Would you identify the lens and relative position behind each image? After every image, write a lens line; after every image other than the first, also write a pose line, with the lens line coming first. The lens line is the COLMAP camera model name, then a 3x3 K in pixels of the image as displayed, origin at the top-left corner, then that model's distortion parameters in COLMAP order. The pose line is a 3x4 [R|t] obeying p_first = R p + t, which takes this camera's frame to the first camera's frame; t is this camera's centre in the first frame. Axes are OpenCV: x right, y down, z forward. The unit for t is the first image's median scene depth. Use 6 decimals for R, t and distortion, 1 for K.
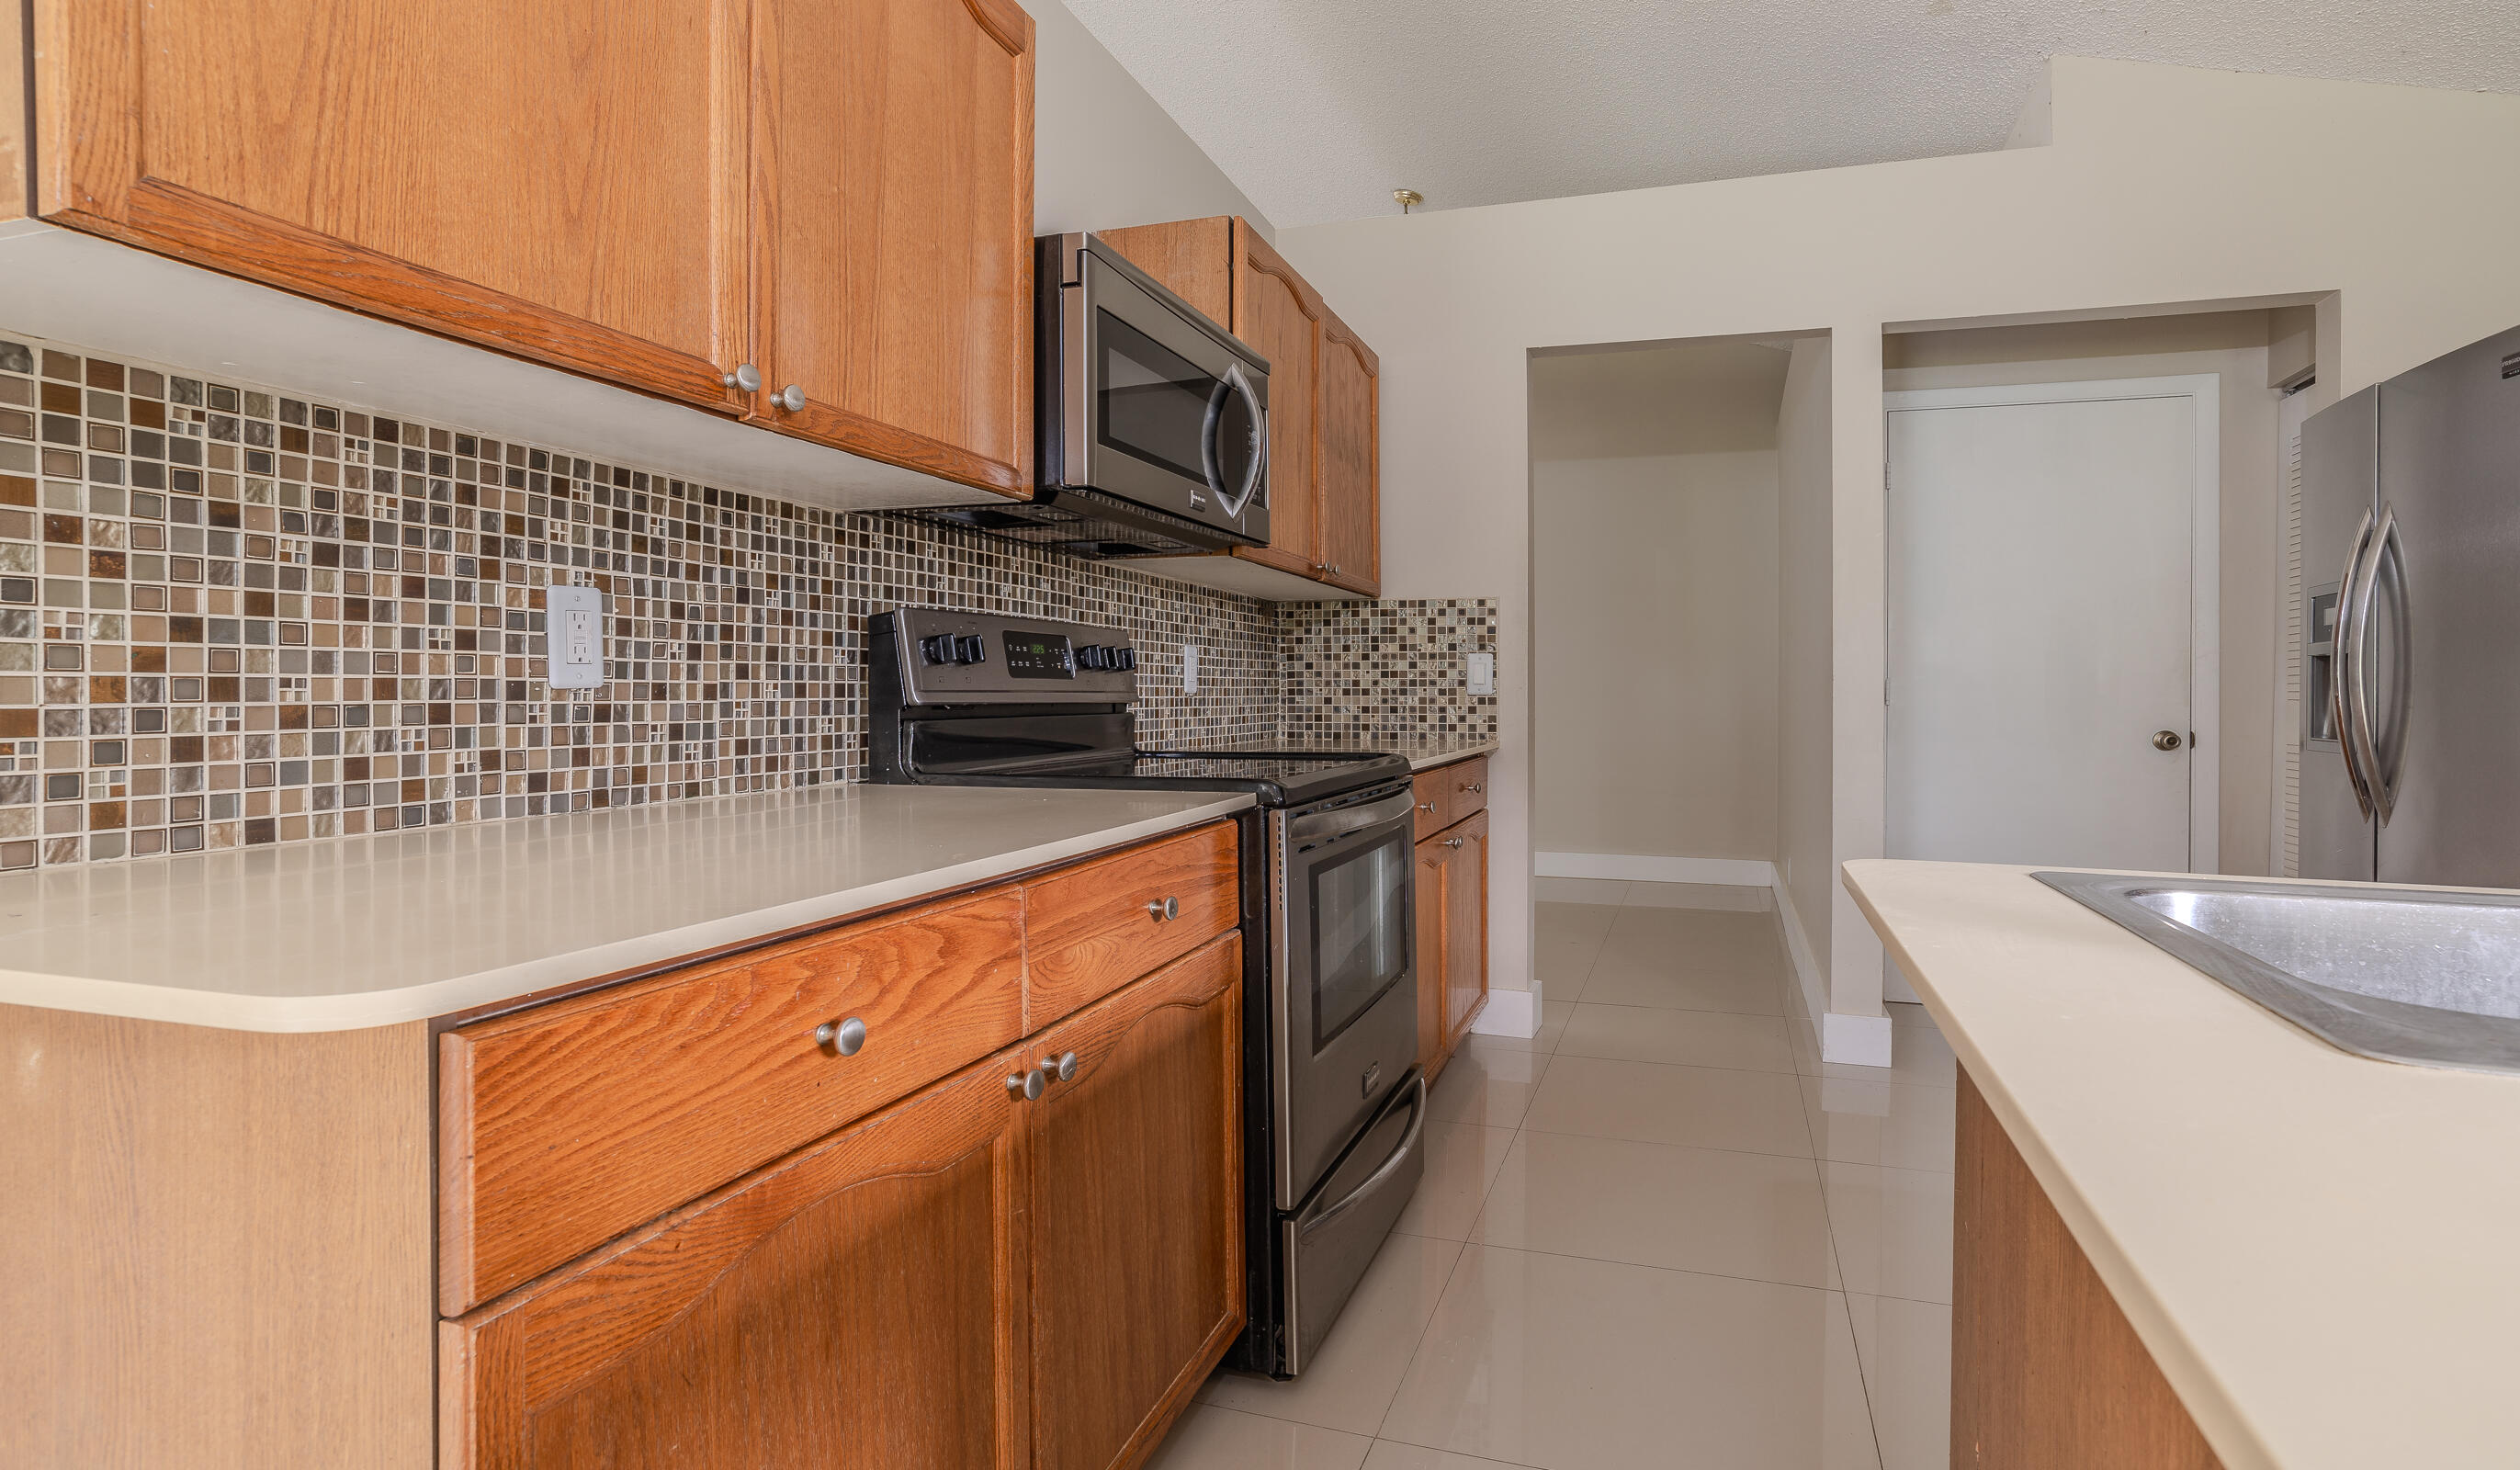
lens RADIAL K [[1281.7, 0, 1383.0], [0, 1281.7, 683.6], [0, 0, 1]] dist [-0.015386, 0.001949]
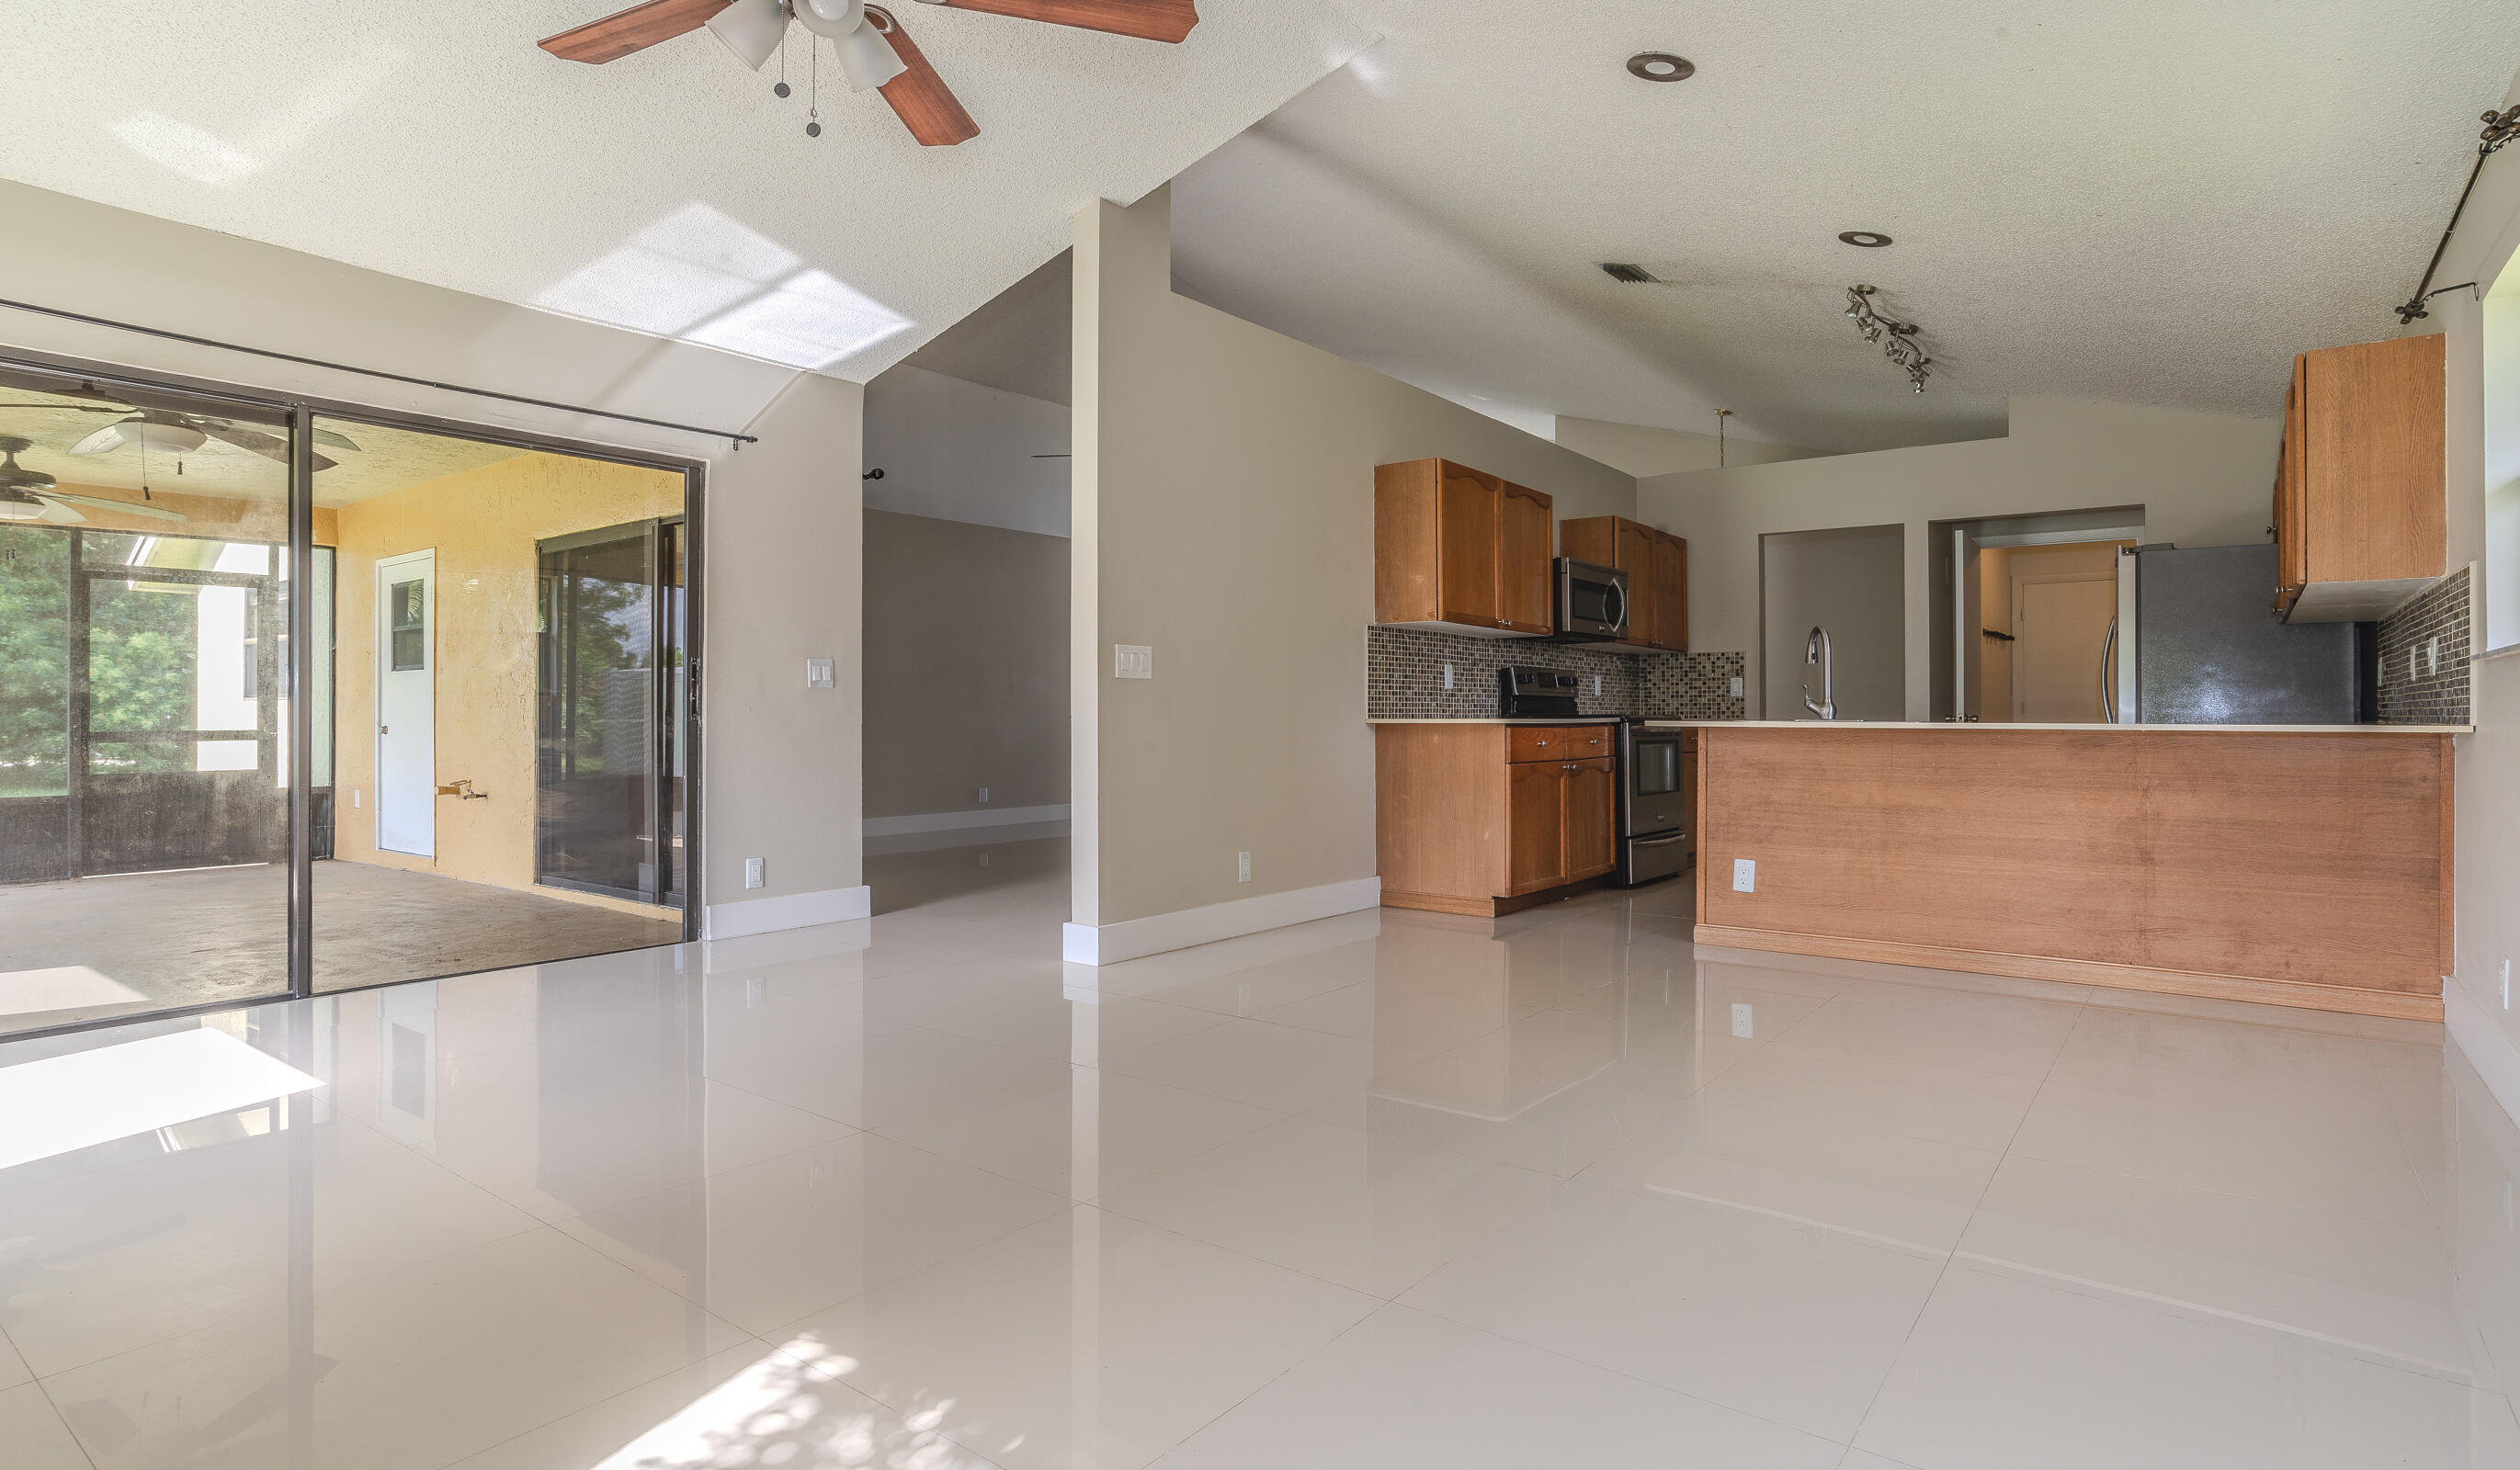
lens RADIAL K [[1289.0, 0, 1252.5], [0, 1289.0, 701.4], [0, 0, 1]] dist [0.001084, 0.000582]
pose [[0.920049, -0.003984, -0.391784, 0.372618], [0.001306, 0.999974, -0.007100, 0.063964], [0.391802, 0.006020, 0.920030, -2.741701]]
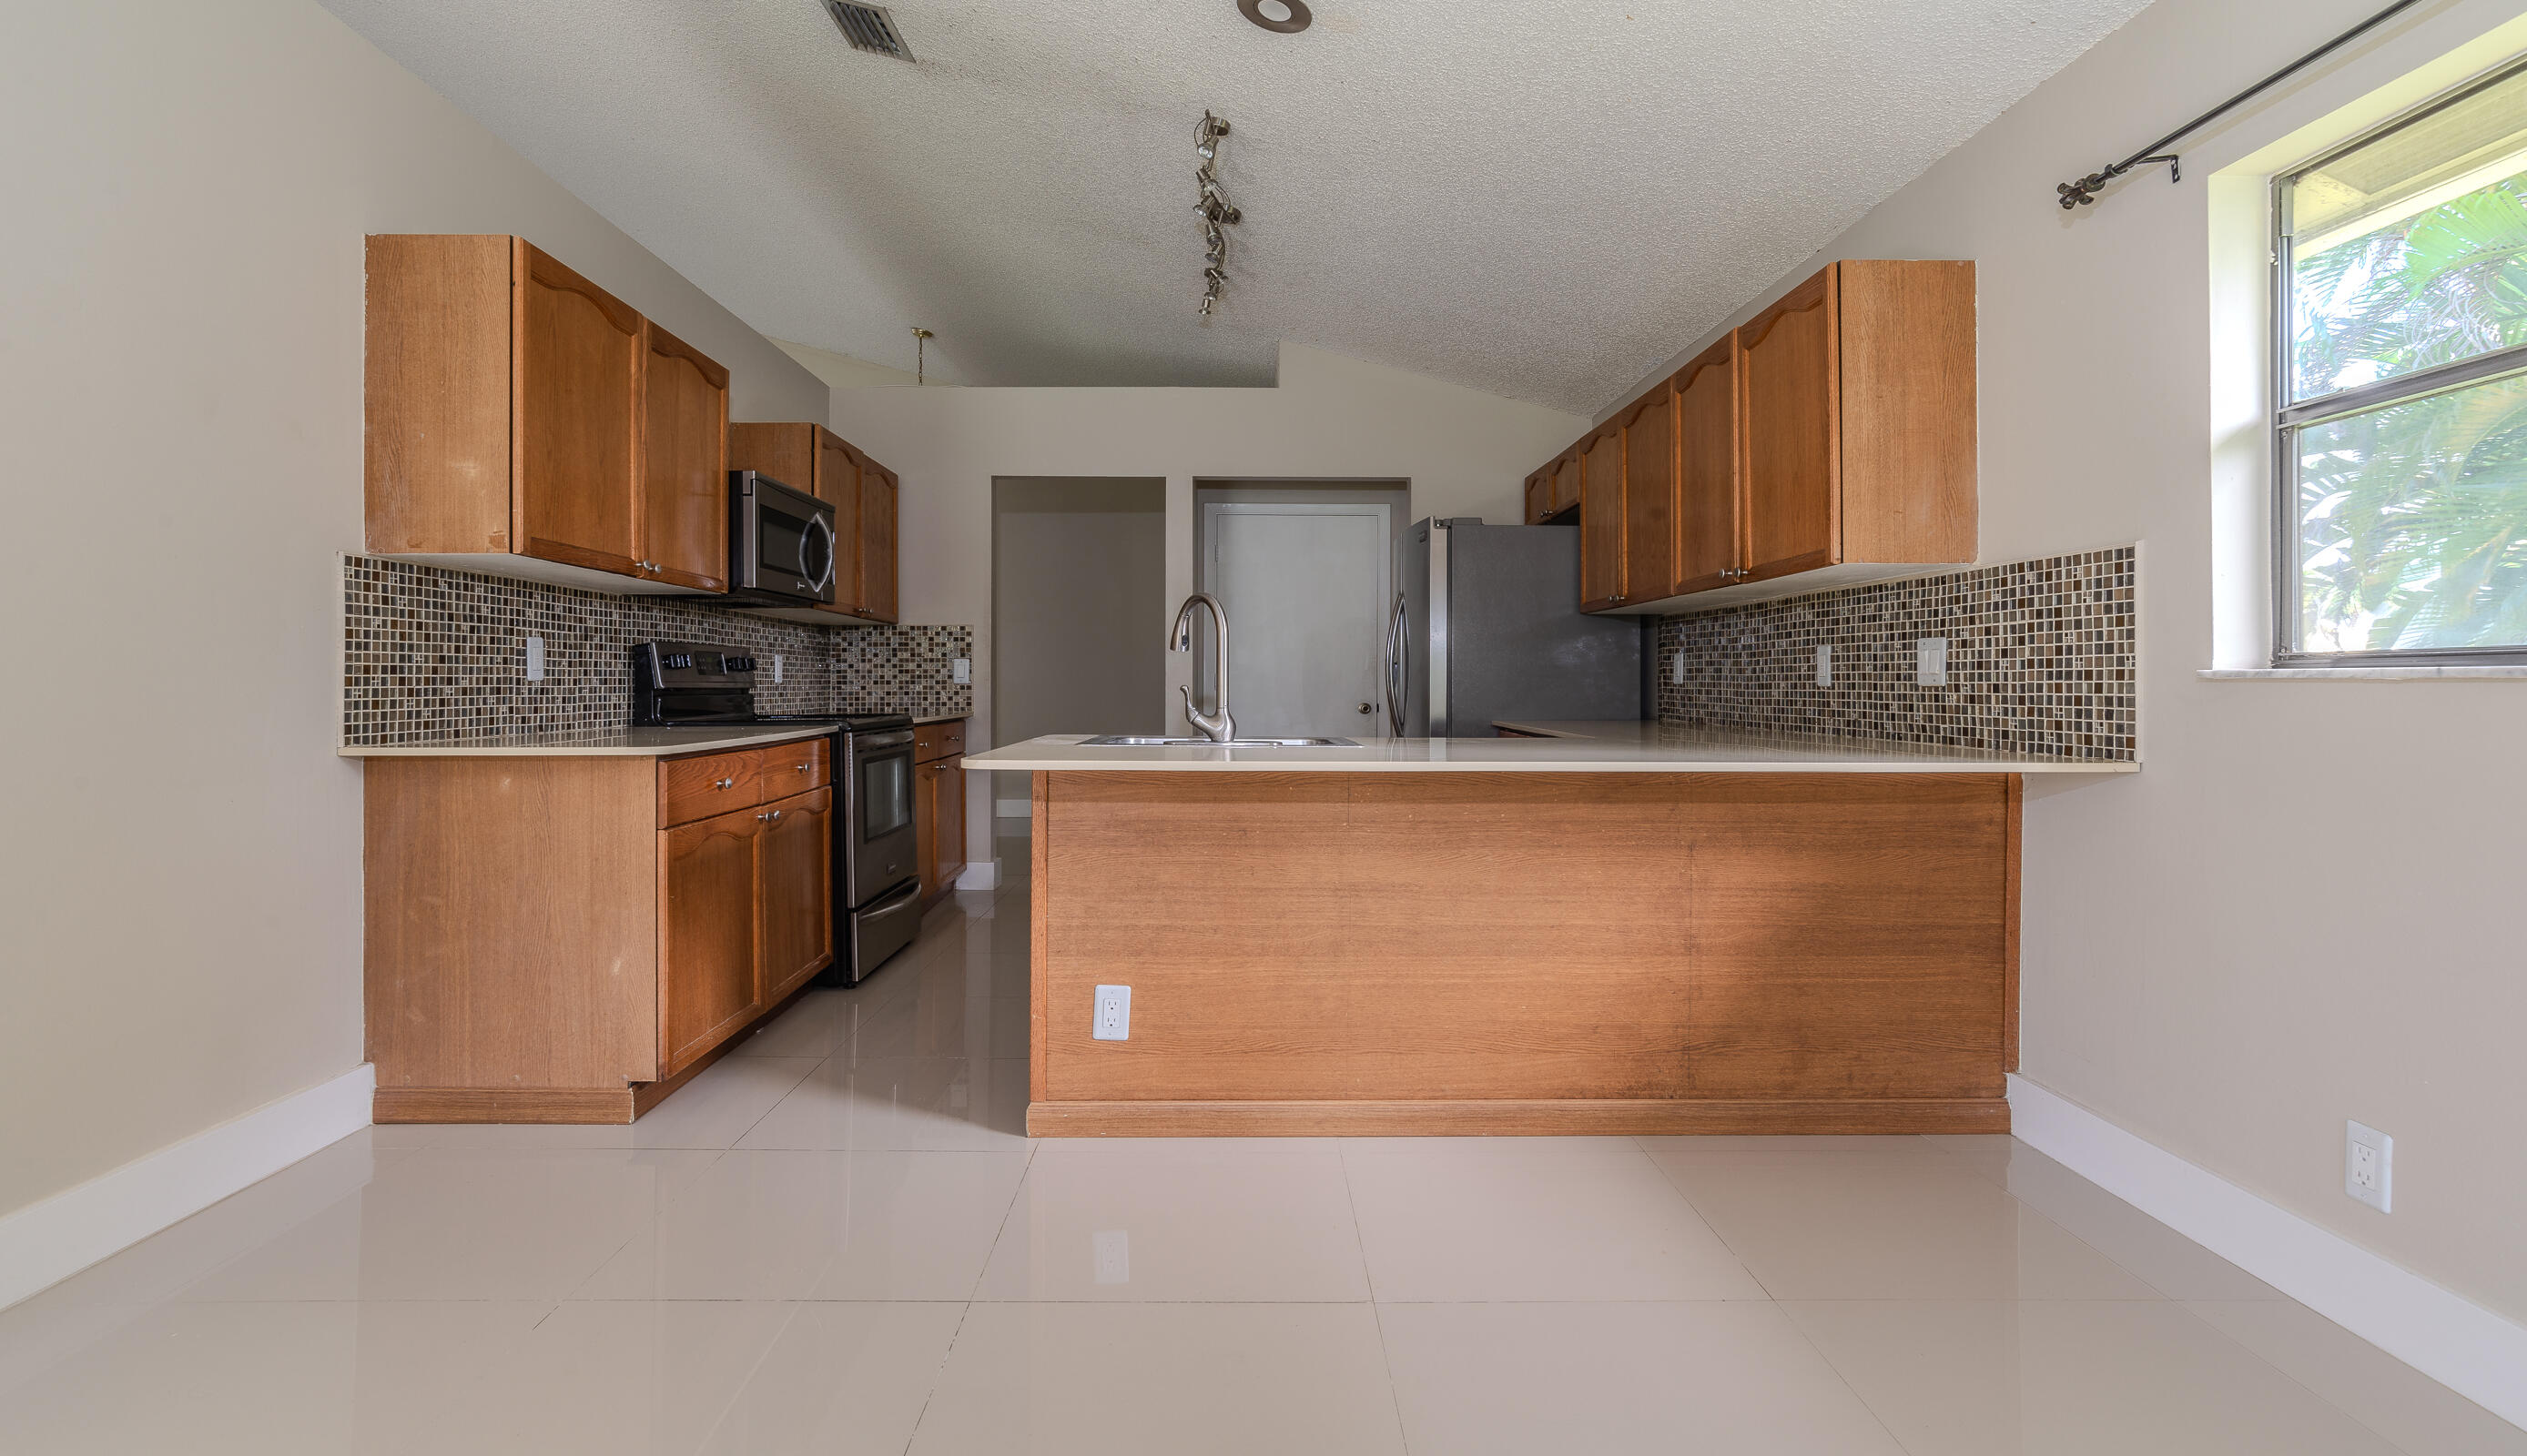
lens RADIAL K [[1239.2, 0, 1289.9], [0, 1239.2, 659.9], [0, 0, 1]] dist [-0.014157, 0.000314]
pose [[0.955336, 0.002498, 0.295512, 0.018523], [0.001241, 0.999922, -0.012465, -0.003924], [-0.295520, 0.012275, 0.955258, -1.381518]]
